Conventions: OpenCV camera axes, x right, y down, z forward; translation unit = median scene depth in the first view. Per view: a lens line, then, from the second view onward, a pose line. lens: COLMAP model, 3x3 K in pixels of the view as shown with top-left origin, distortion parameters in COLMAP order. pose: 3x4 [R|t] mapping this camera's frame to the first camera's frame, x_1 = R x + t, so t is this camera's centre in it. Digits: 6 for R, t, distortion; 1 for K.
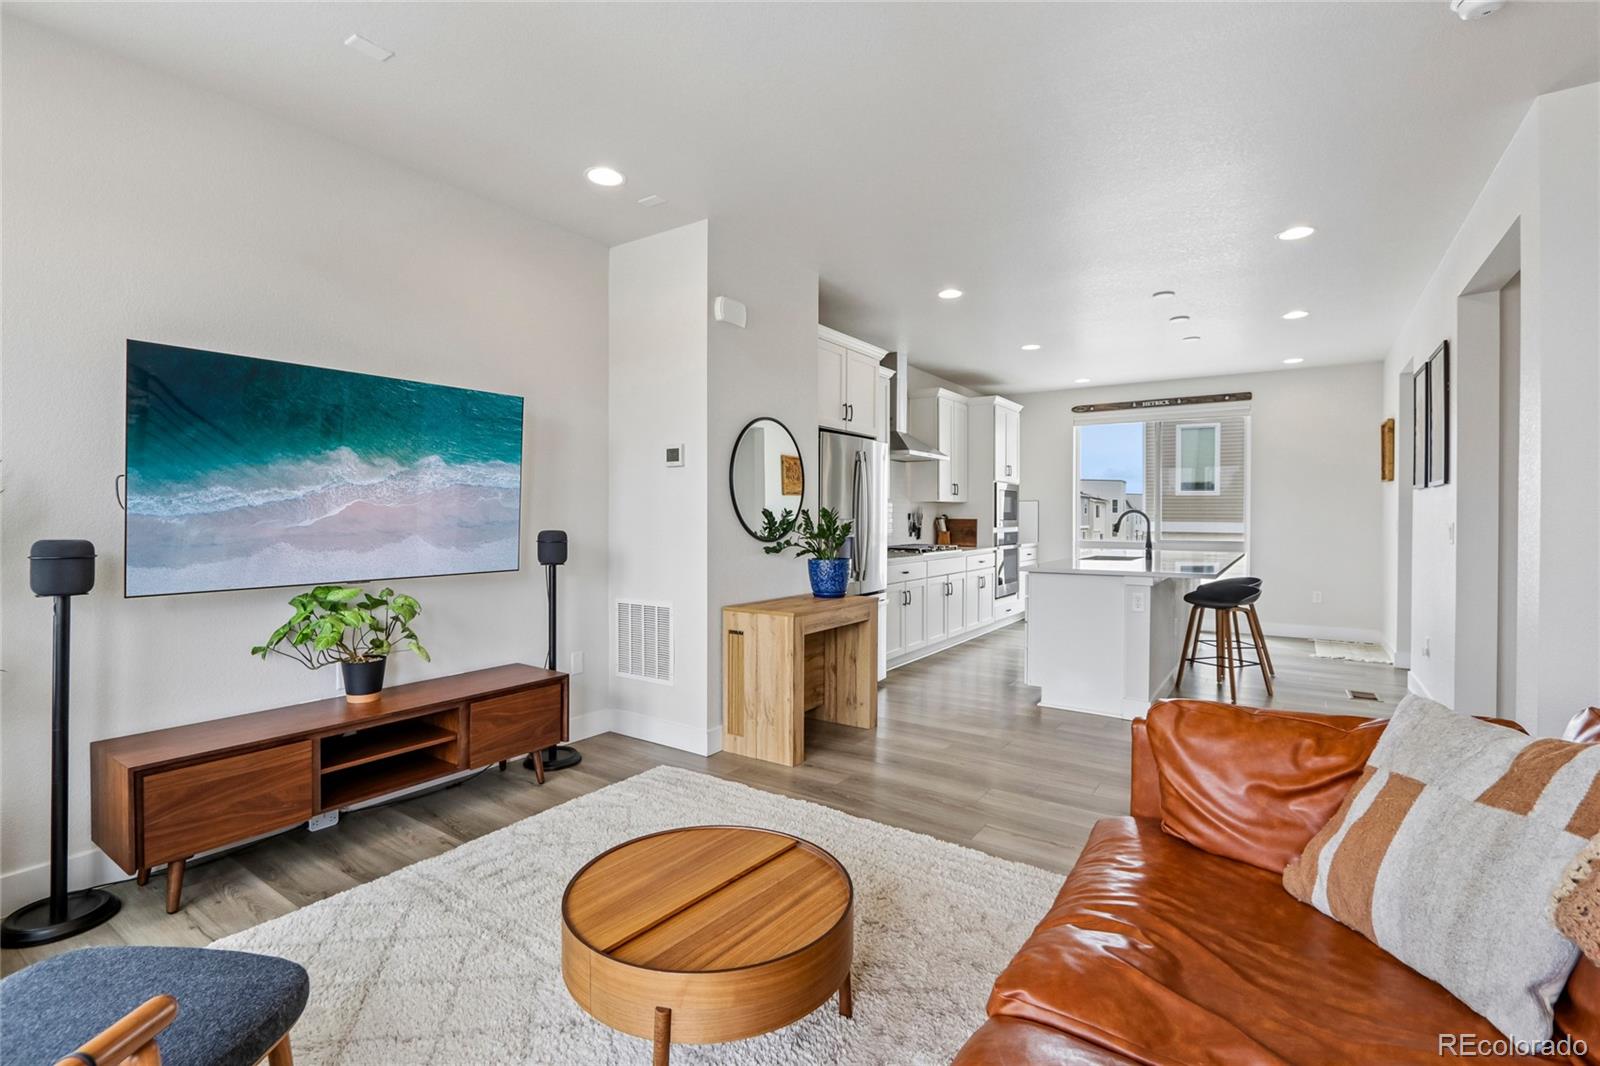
lens RADIAL K [[751.0, 0, 797.2], [0, 751.0, 509.3], [0, 0, 1]] dist [-0.016463, 0.002265]
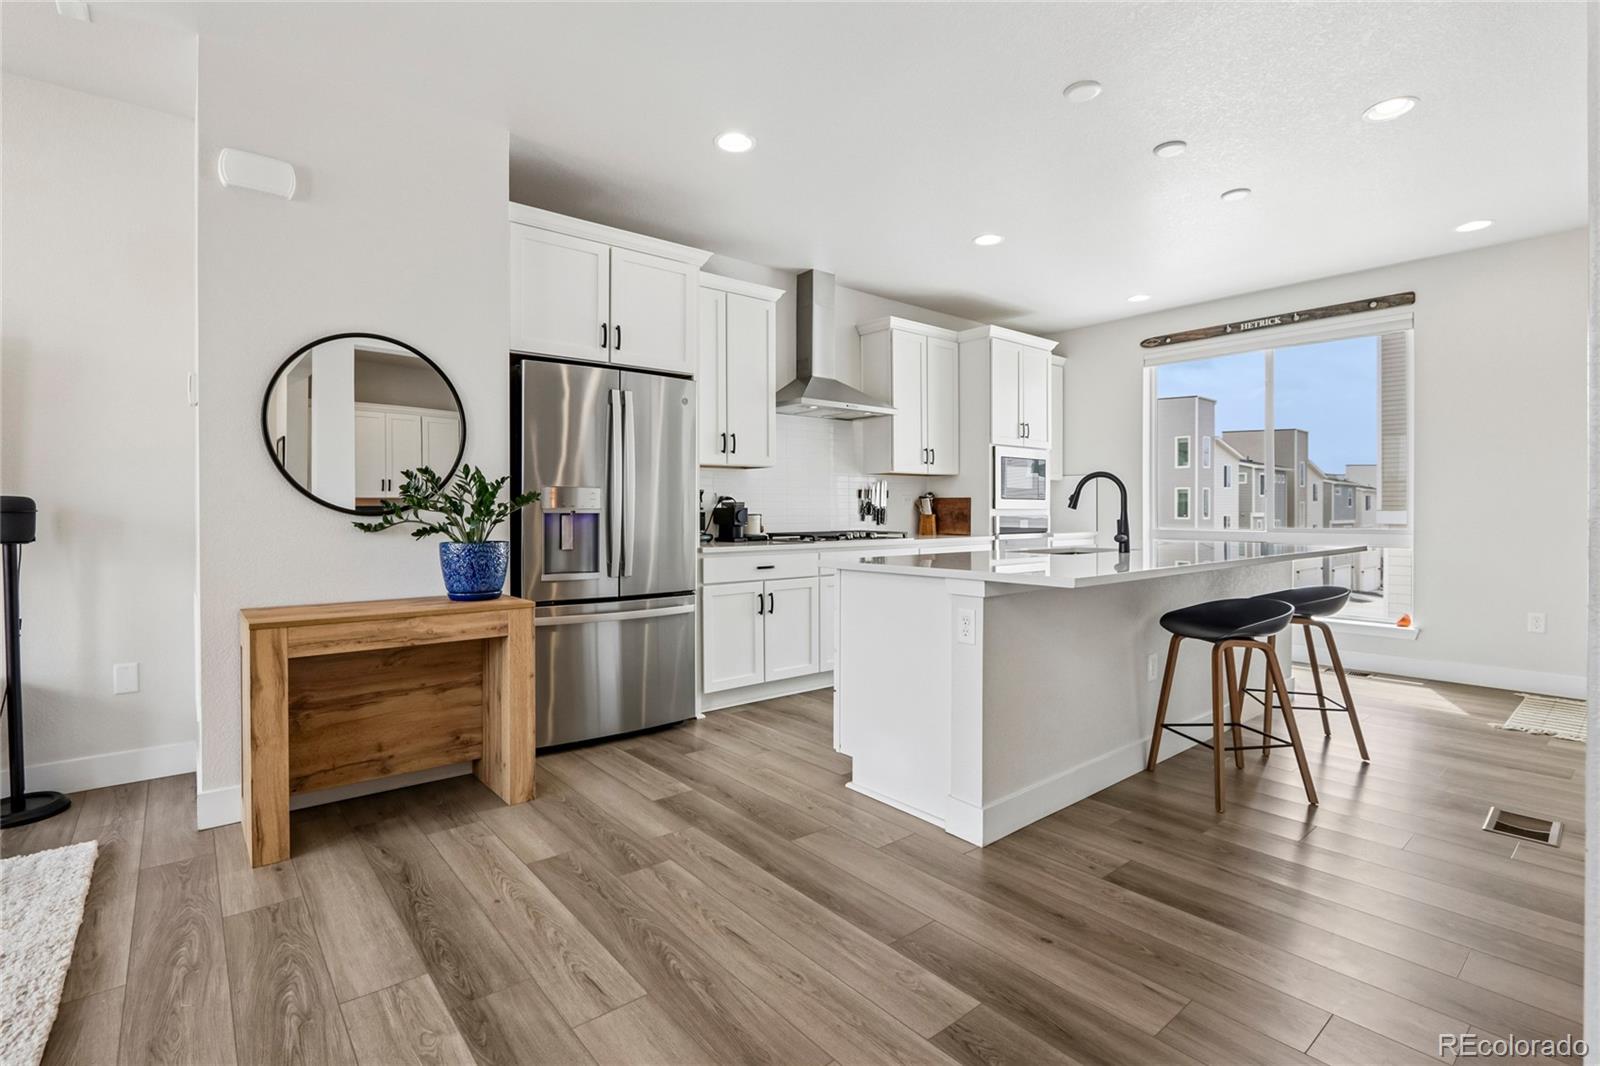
lens RADIAL K [[751.0, 0, 791.8], [0, 751.0, 509.9], [0, 0, 1]] dist [-0.016463, 0.002265]
pose [[0.958282, -0.004567, -0.285788, 0.424878], [0.006650, 0.999958, 0.006317, 0.029437], [0.285747, -0.007954, 0.958272, 0.374468]]
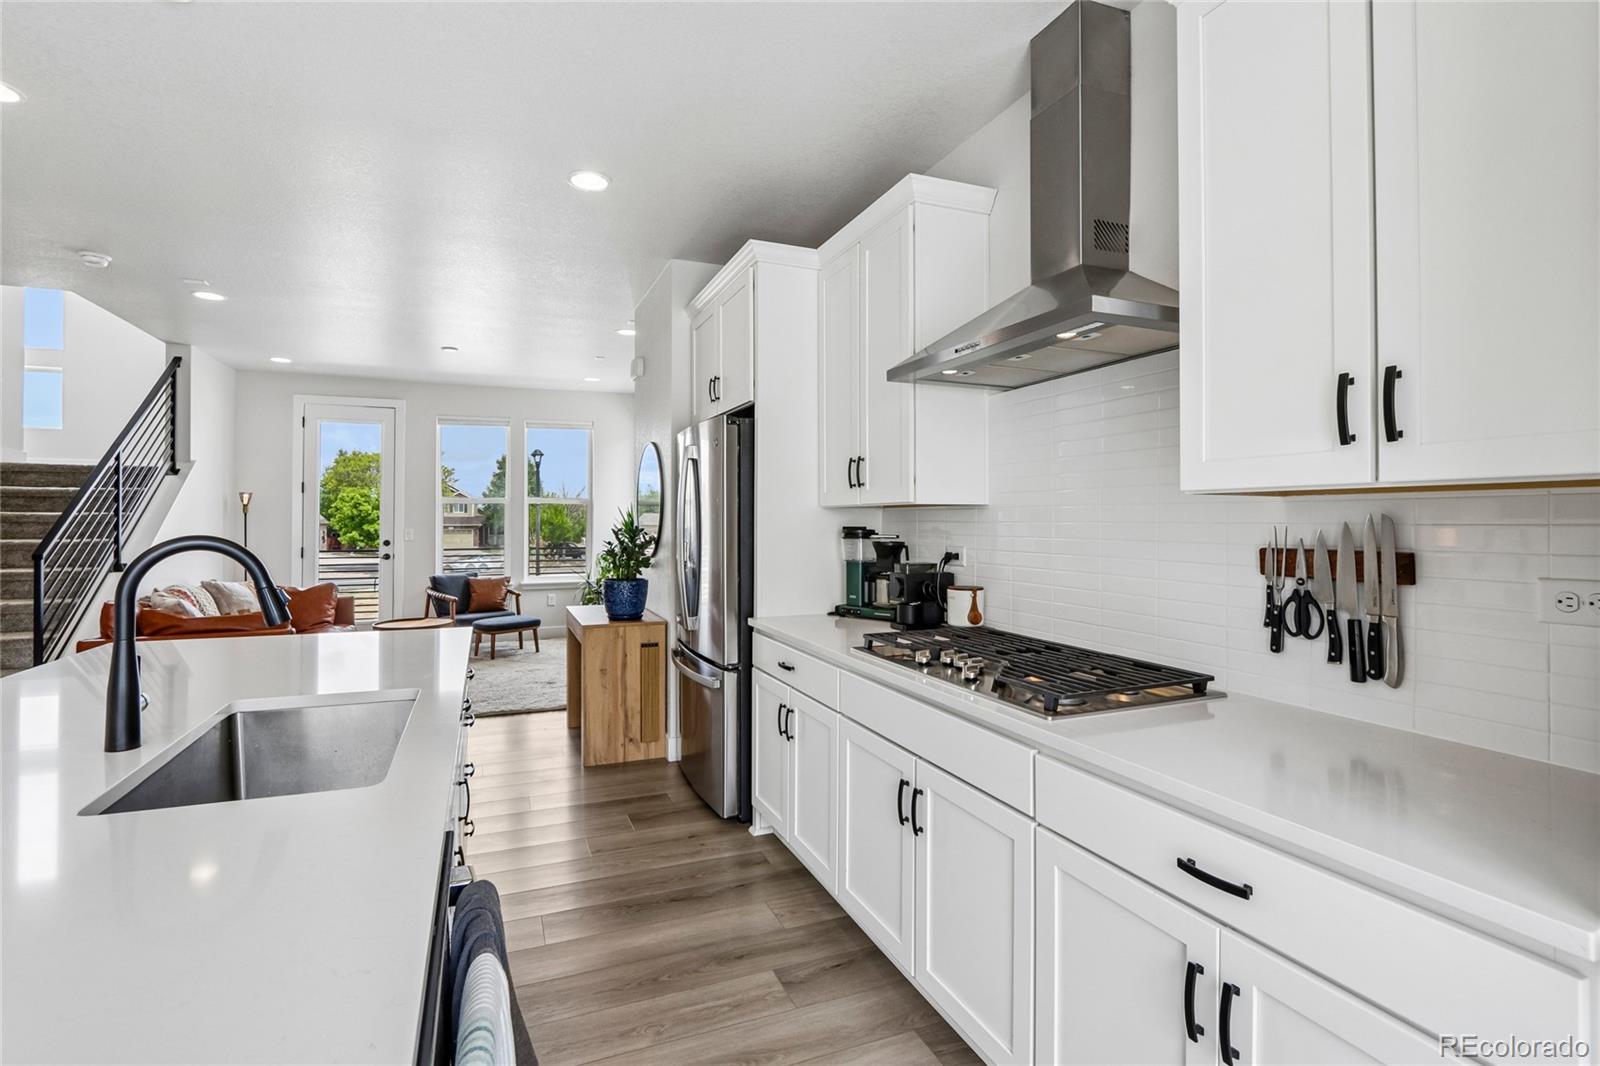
lens RADIAL K [[751.0, 0, 787.4], [0, 751.0, 516.4], [0, 0, 1]] dist [-0.016463, 0.002265]
pose [[-0.566278, -0.006806, -0.824186, 0.600136], [0.002901, 0.999943, -0.010251, -0.003405], [0.824209, -0.008196, -0.566226, 1.440072]]
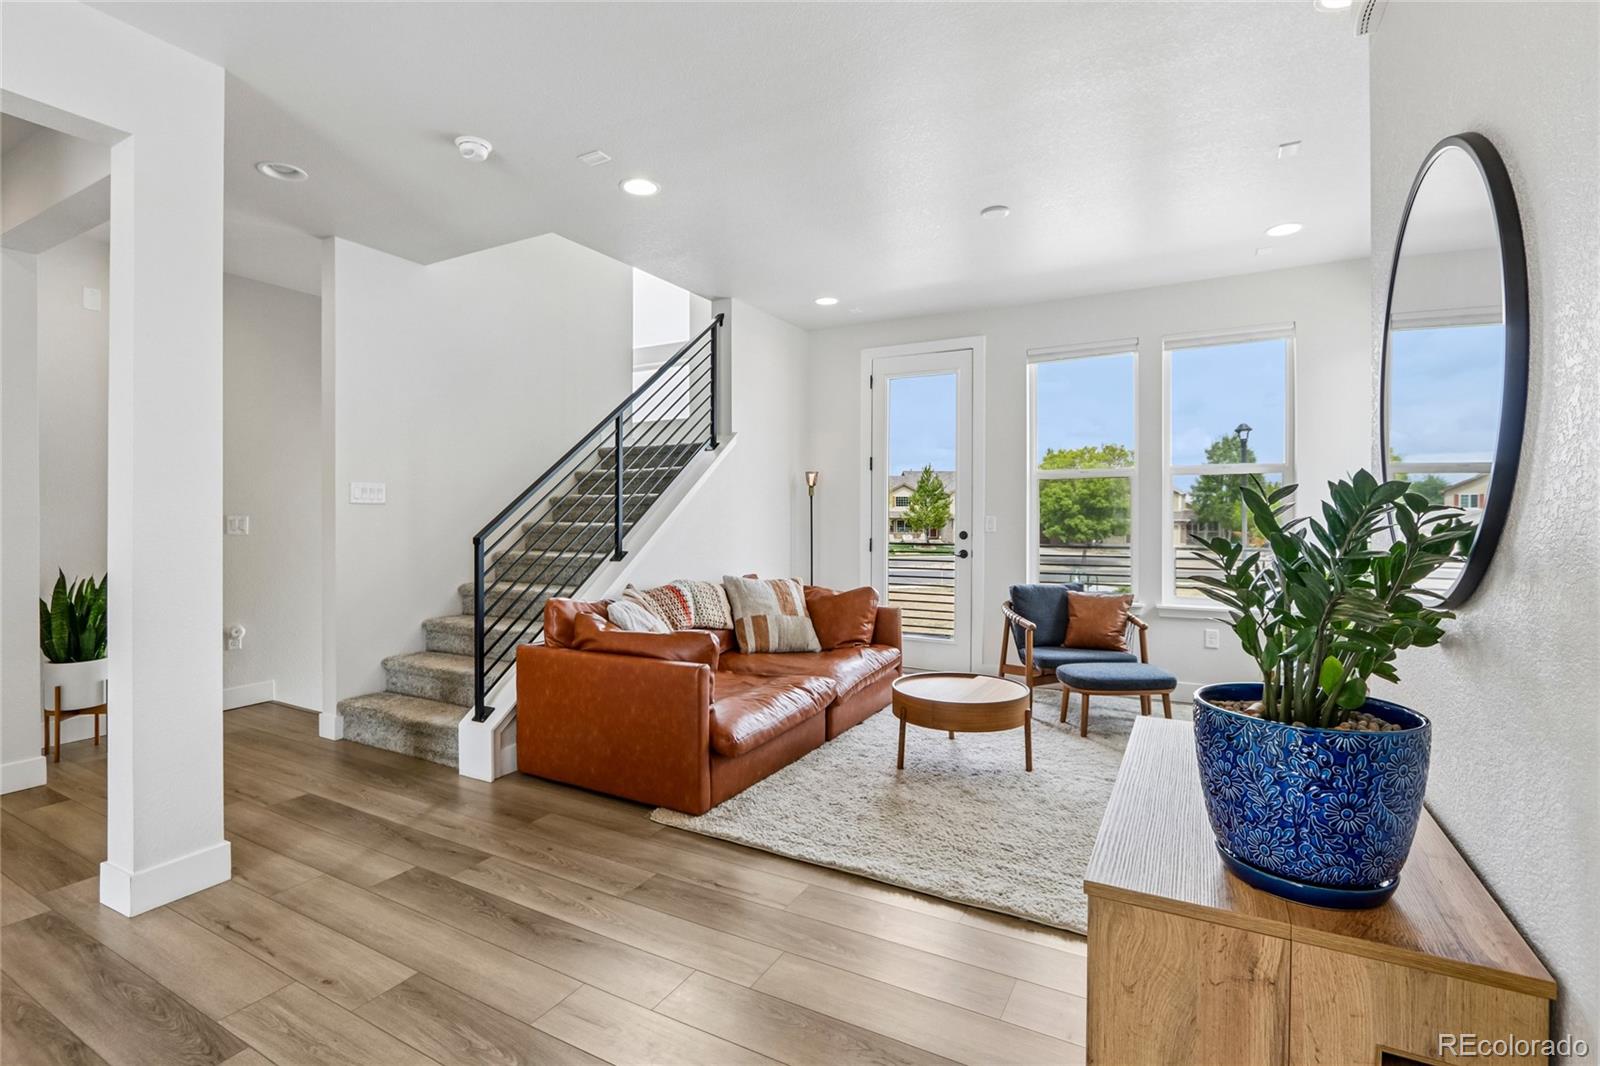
lens RADIAL K [[751.0, 0, 773.4], [0, 751.0, 515.1], [0, 0, 1]] dist [-0.016463, 0.002265]
pose [[-0.997894, -0.005292, -0.064642, 0.182162], [-0.004983, 0.999975, -0.004937, 0.009297], [0.064667, -0.004605, -0.997896, 1.020669]]
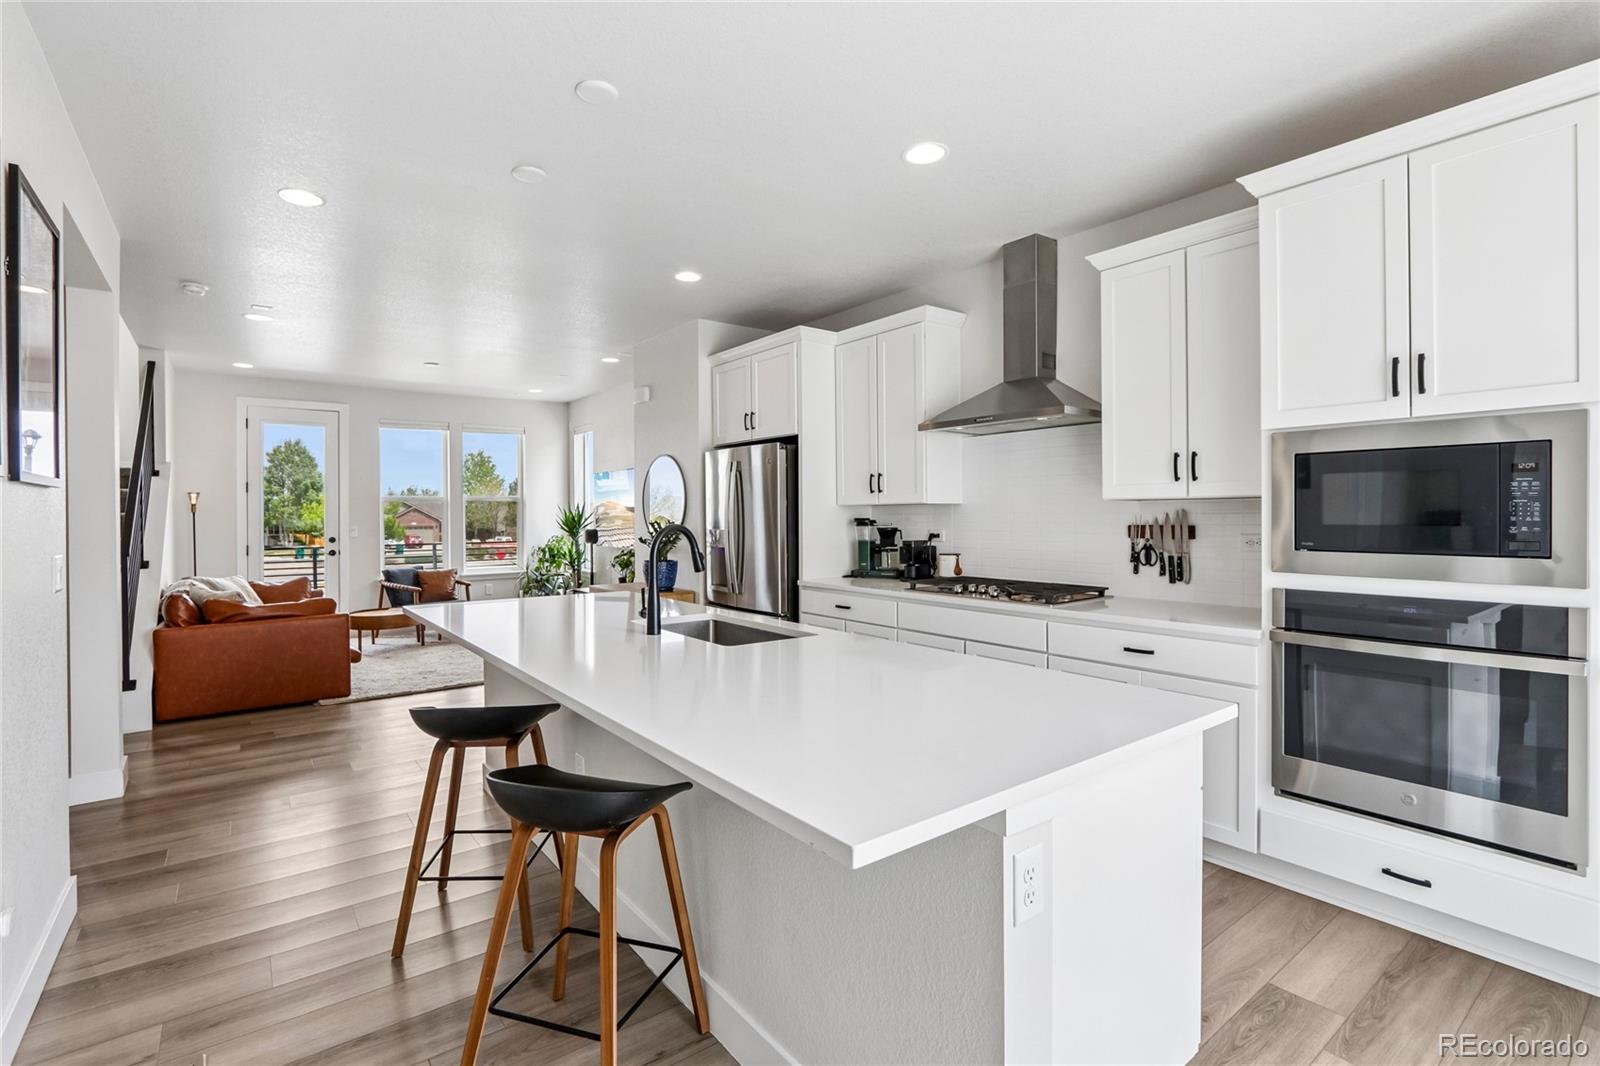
lens RADIAL K [[751.0, 0, 788.0], [0, 751.0, 516.6], [0, 0, 1]] dist [-0.016463, 0.002265]
pose [[-0.336128, 0.003703, -0.941809, 0.961751], [0.012818, 0.999918, -0.000644, -0.003429], [0.941729, -0.012289, -0.336148, 1.362594]]
